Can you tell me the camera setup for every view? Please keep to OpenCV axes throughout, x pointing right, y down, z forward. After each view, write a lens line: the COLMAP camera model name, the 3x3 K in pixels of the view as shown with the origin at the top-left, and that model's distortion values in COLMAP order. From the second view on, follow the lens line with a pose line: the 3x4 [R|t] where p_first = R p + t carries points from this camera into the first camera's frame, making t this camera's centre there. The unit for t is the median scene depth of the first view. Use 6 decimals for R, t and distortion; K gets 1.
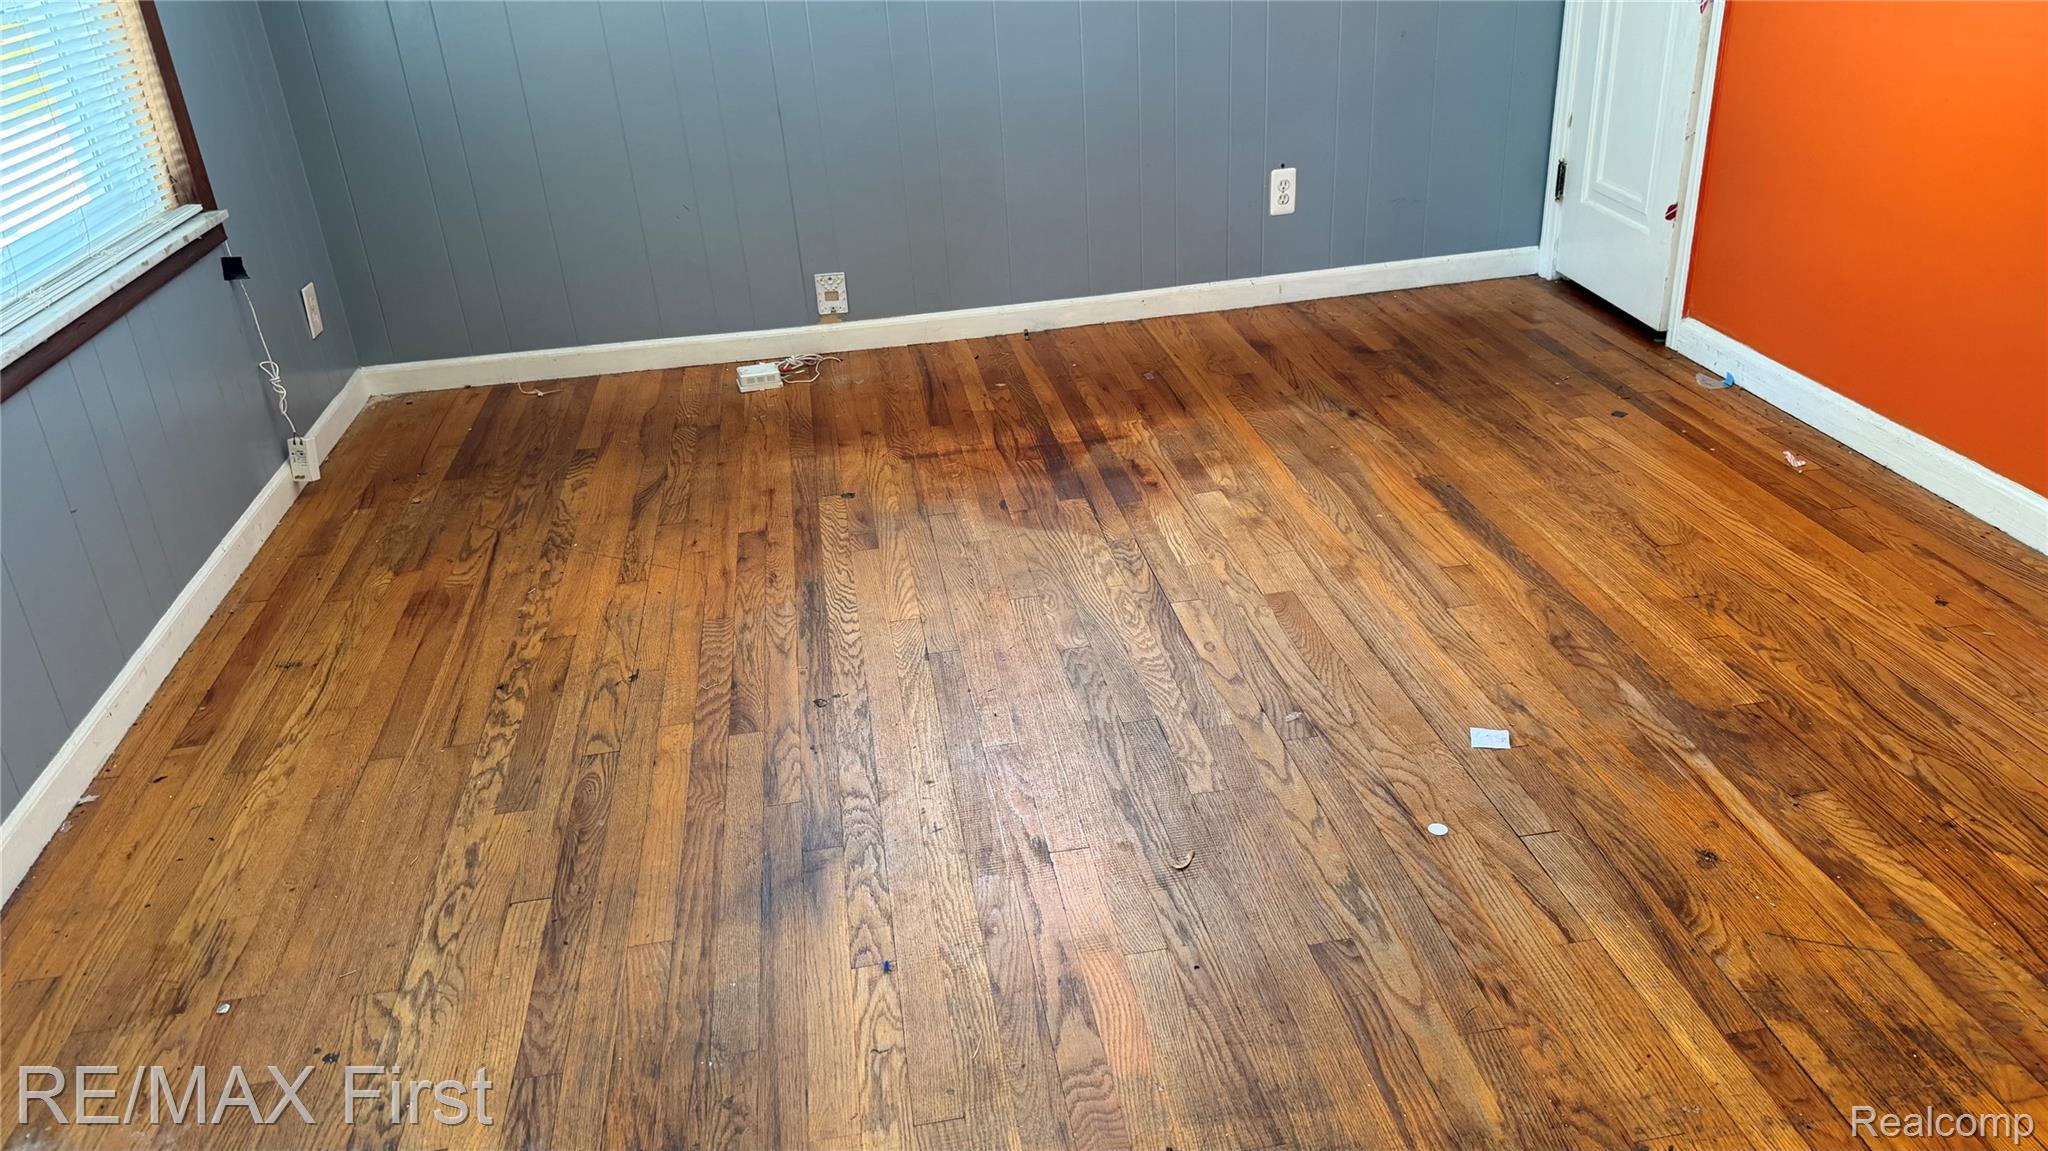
lens RADIAL K [[1433.0, 0, 1015.1], [0, 1433.0, 565.9], [0, 0, 1]] dist [0.150437, -0.298315]
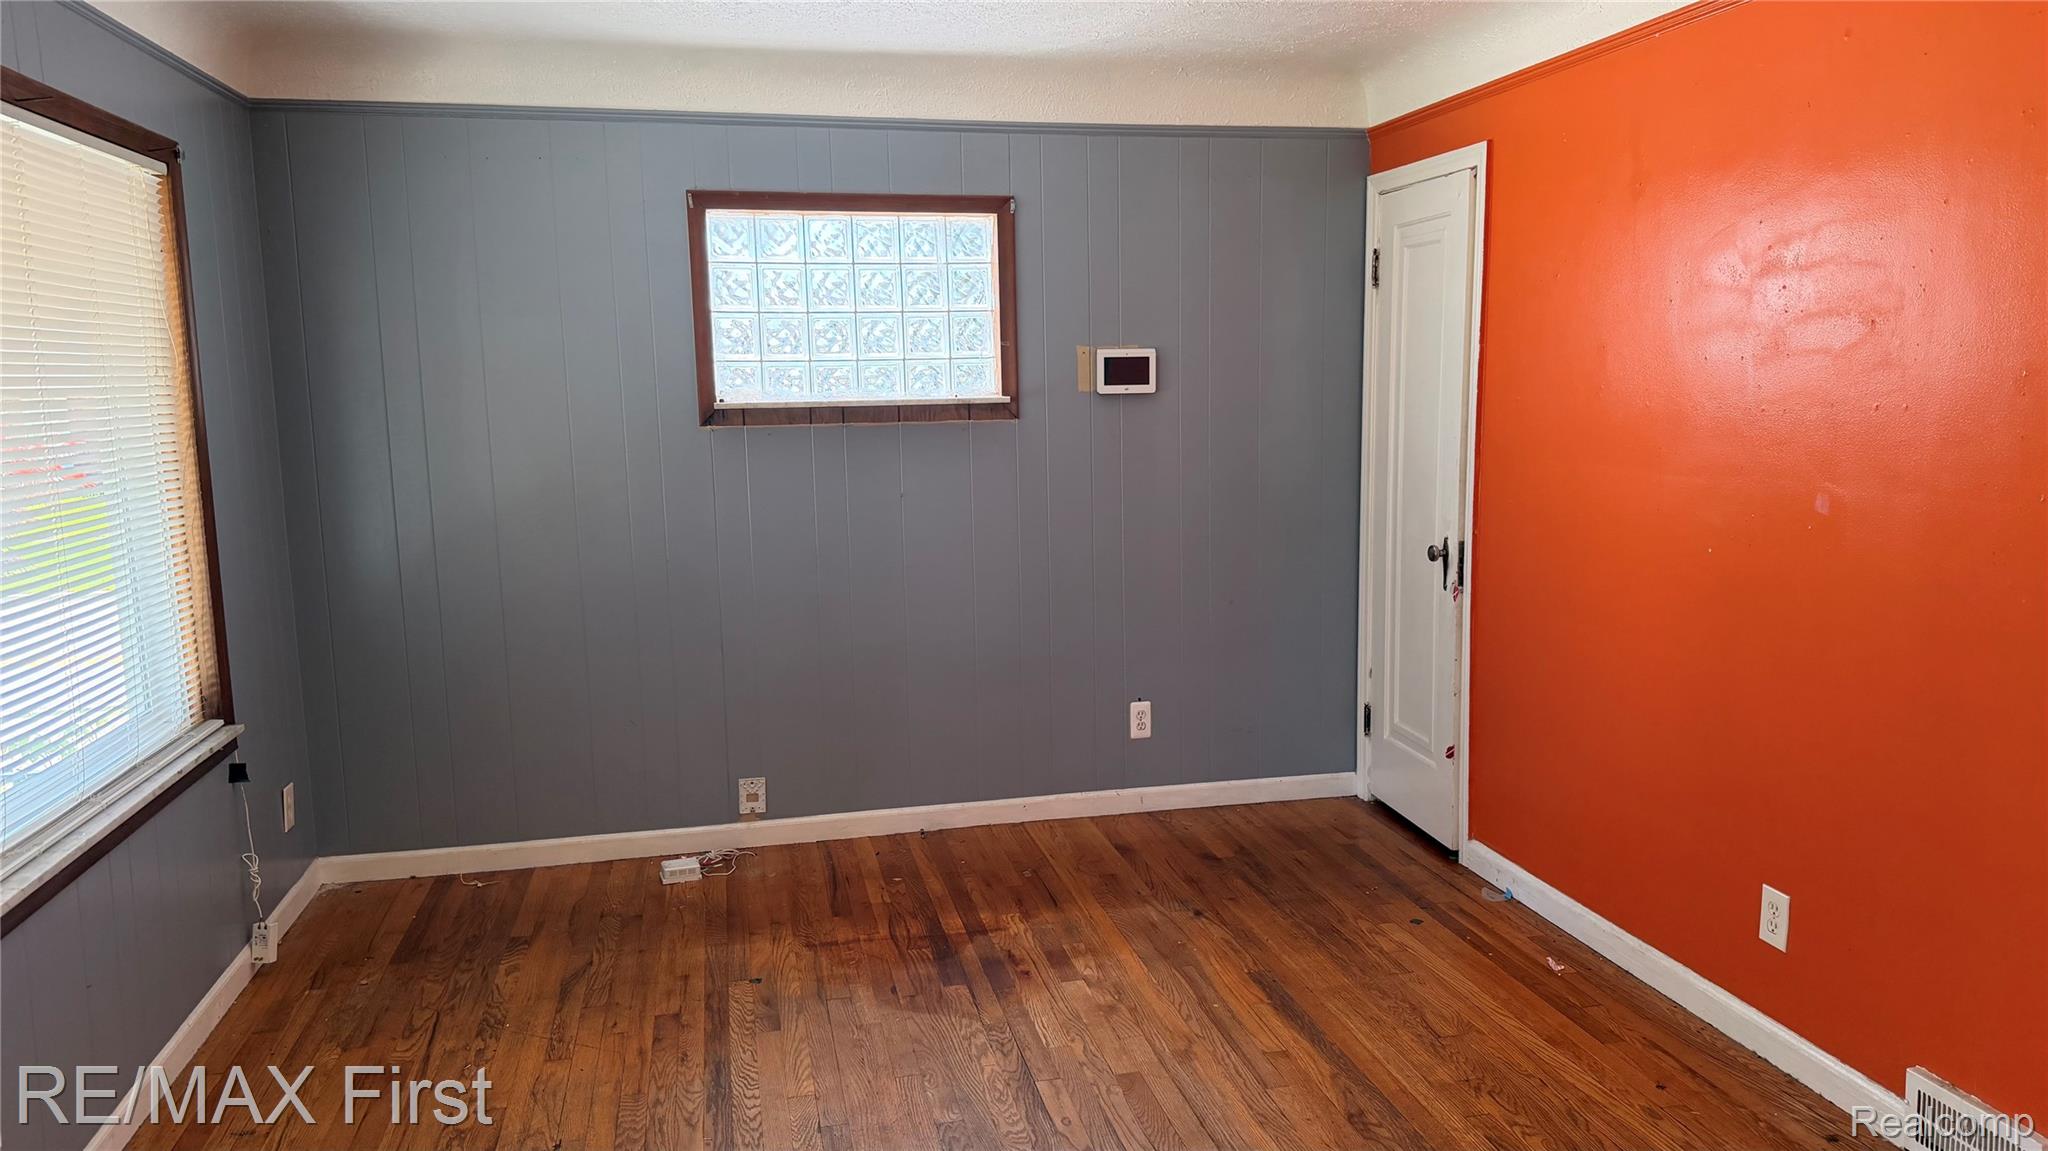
lens RADIAL K [[1433.0, 0, 1015.1], [0, 1433.0, 565.9], [0, 0, 1]] dist [0.150437, -0.298315]
pose [[0.997701, 0.032210, 0.059633, 0.008404], [-0.010980, 0.945047, -0.326750, 0.013994], [-0.066881, 0.325344, 0.943227, -0.201801]]
